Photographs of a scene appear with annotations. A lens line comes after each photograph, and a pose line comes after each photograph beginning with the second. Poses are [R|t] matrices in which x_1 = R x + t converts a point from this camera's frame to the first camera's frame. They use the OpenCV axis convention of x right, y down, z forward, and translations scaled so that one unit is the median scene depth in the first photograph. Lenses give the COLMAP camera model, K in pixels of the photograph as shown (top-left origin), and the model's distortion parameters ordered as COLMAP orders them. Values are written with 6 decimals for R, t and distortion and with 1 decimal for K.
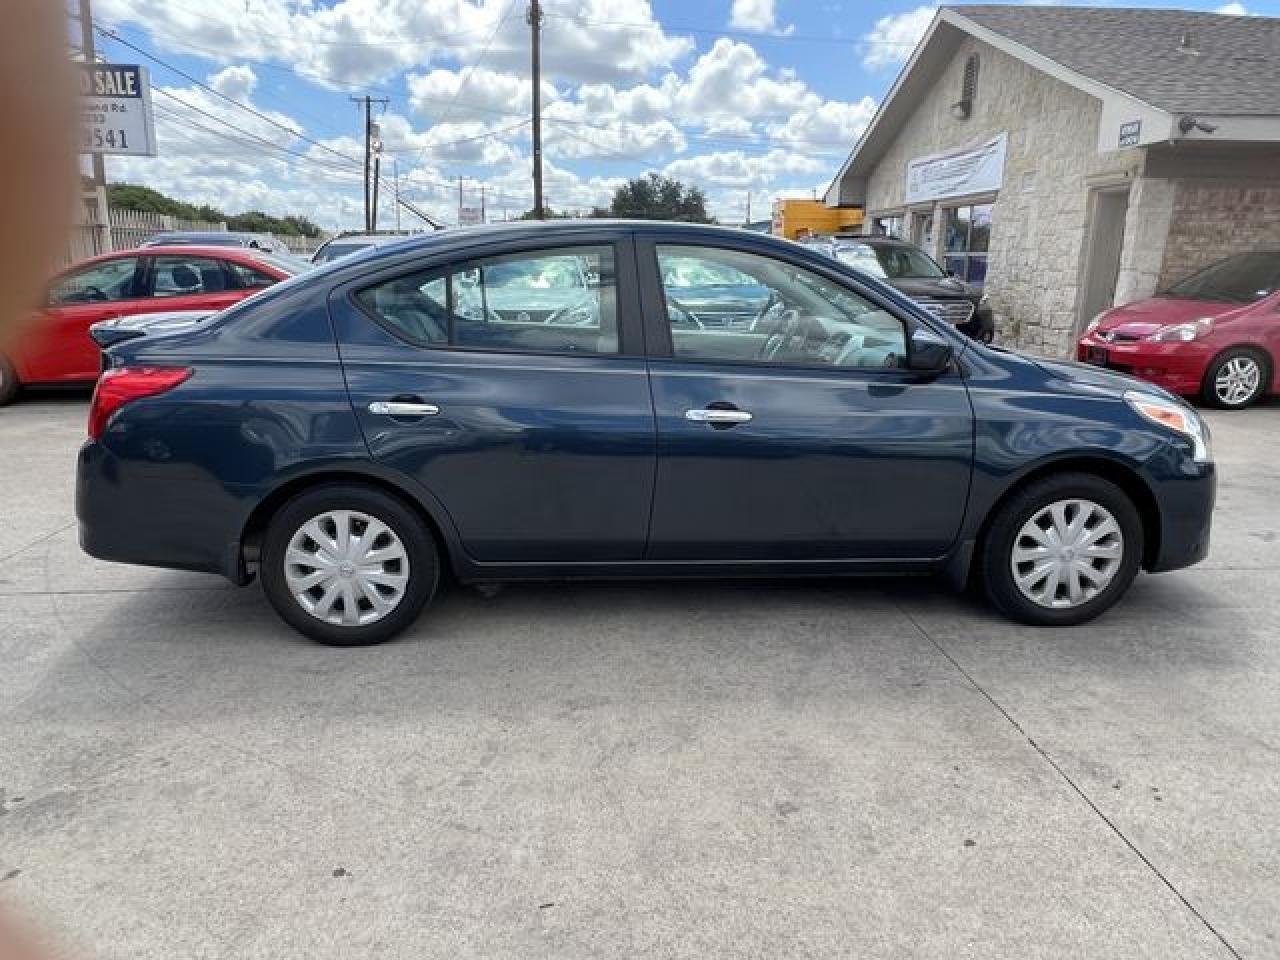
lens RADIAL K [[889.0, 0, 597.4], [0, 889.0, 500.3], [0, 0, 1]] dist [-0.000519, -0.002822]
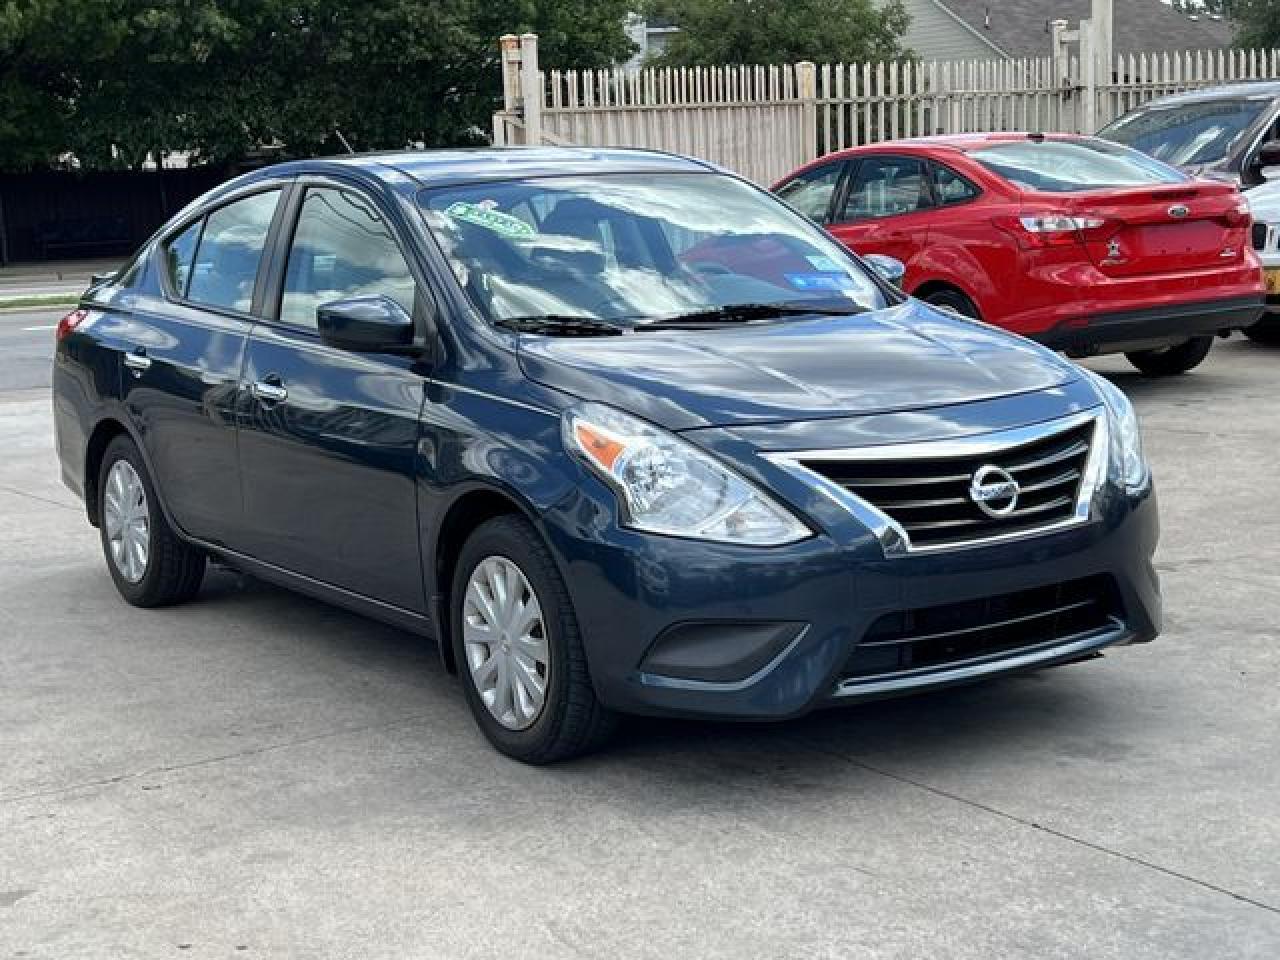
lens RADIAL K [[2185.5, 0, 640.0], [0, 2185.5, 480.0], [0, 0, 1]] dist [0.212529, -0.652859]
pose [[0.478475, 0.100566, -0.872323, 2.114421], [-0.189287, 0.981877, 0.009371, -0.097102], [0.857457, 0.160636, 0.488840, 0.294241]]
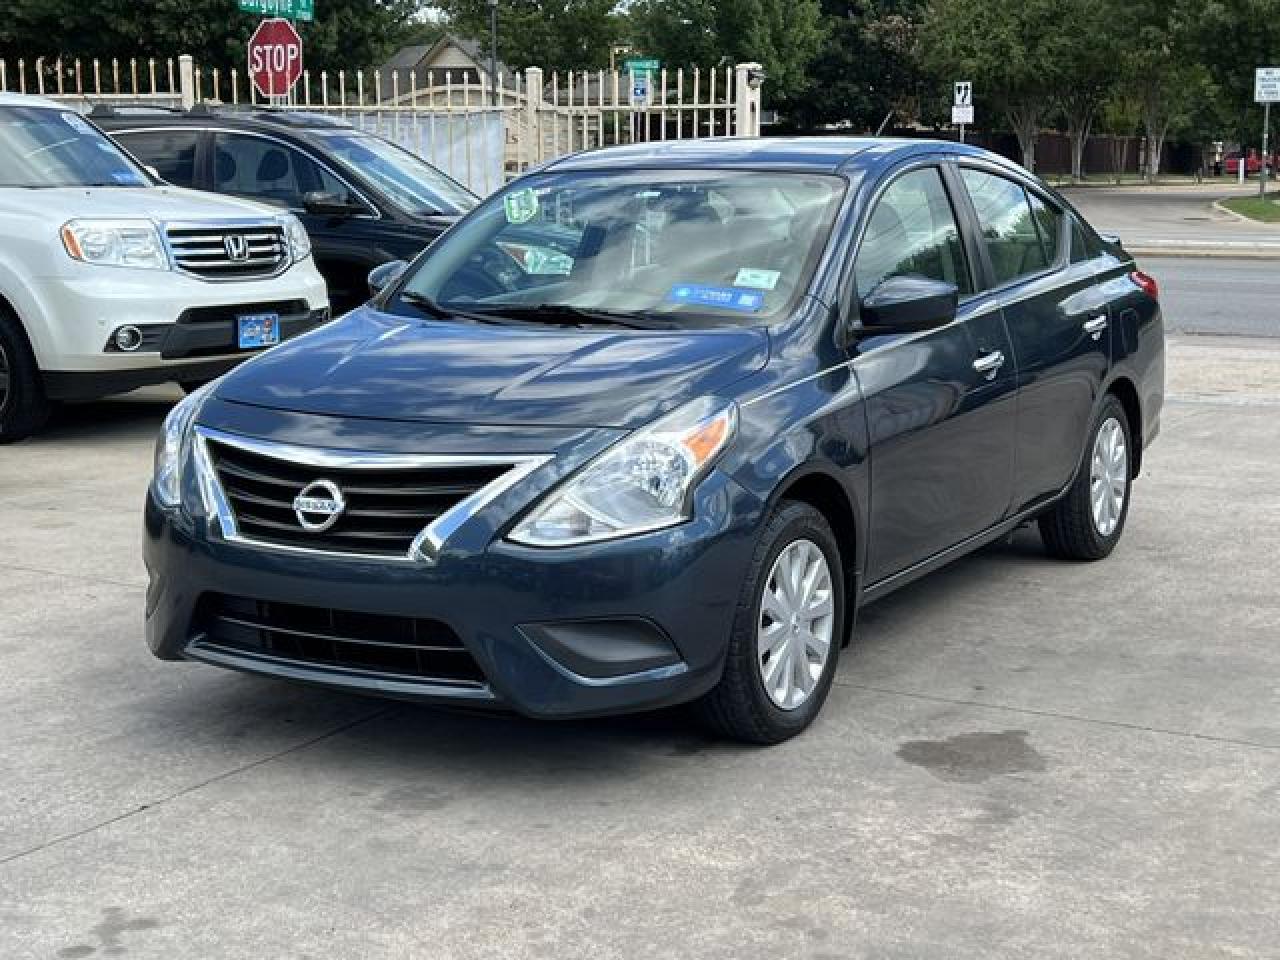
lens RADIAL K [[1949.3, 0, 640.0], [0, 1949.3, 480.0], [0, 0, 1]] dist [0.189754, -0.597739]
pose [[-0.549269, 0.121467, -0.826770, 1.901972], [-0.234087, 0.927402, 0.291769, -0.628363], [0.802189, 0.353796, -0.480959, 2.216647]]
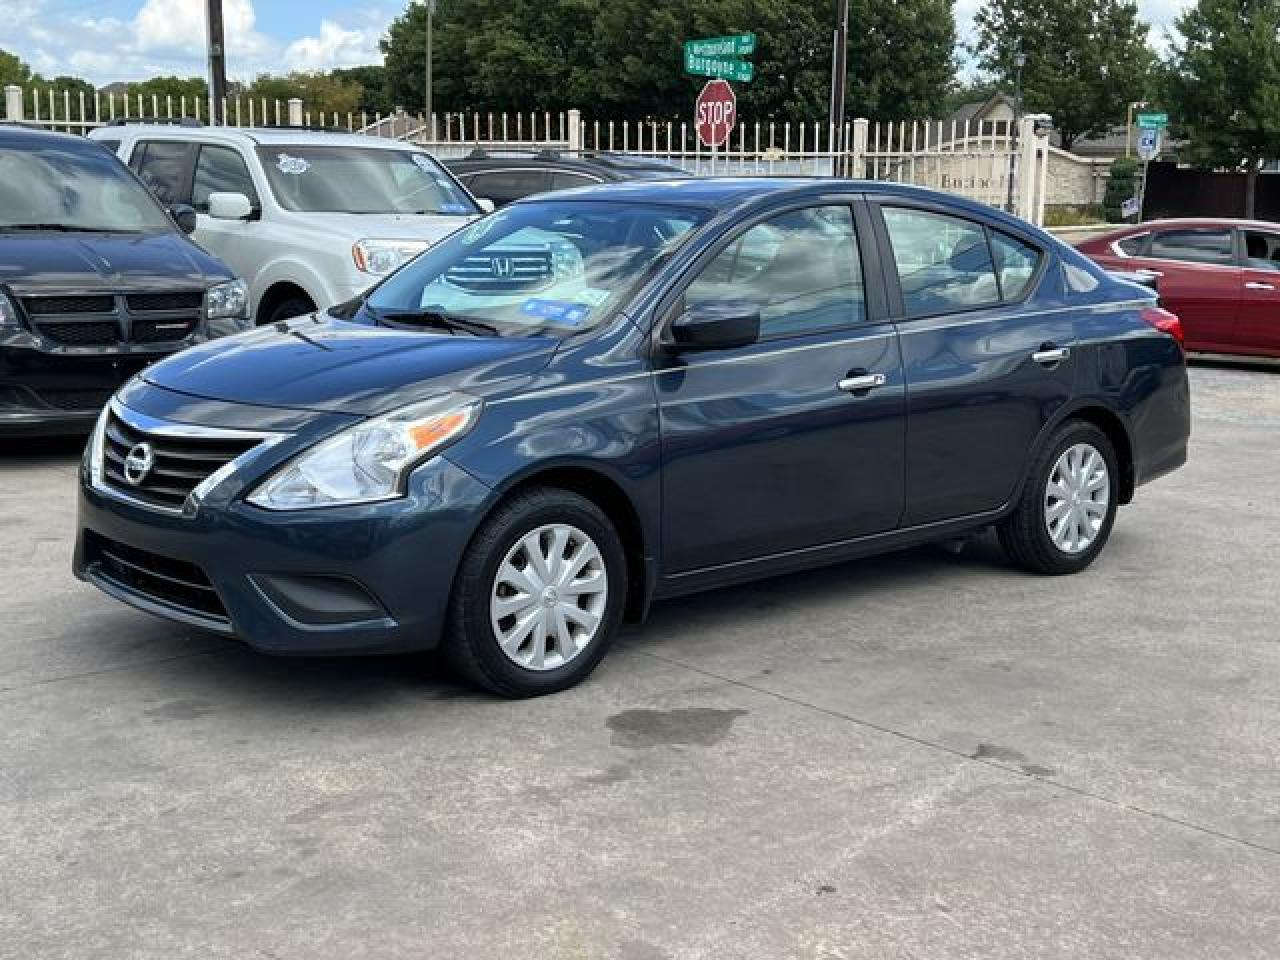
lens RADIAL K [[1662.5, 0, 640.0], [0, 1662.5, 480.0], [0, 0, 1]] dist [0.207048, -0.643370]
pose [[-0.780685, 0.076462, -0.620229, 1.423549], [-0.197918, 0.911145, 0.361446, -0.764997], [0.592756, 0.404930, -0.696184, 2.685861]]
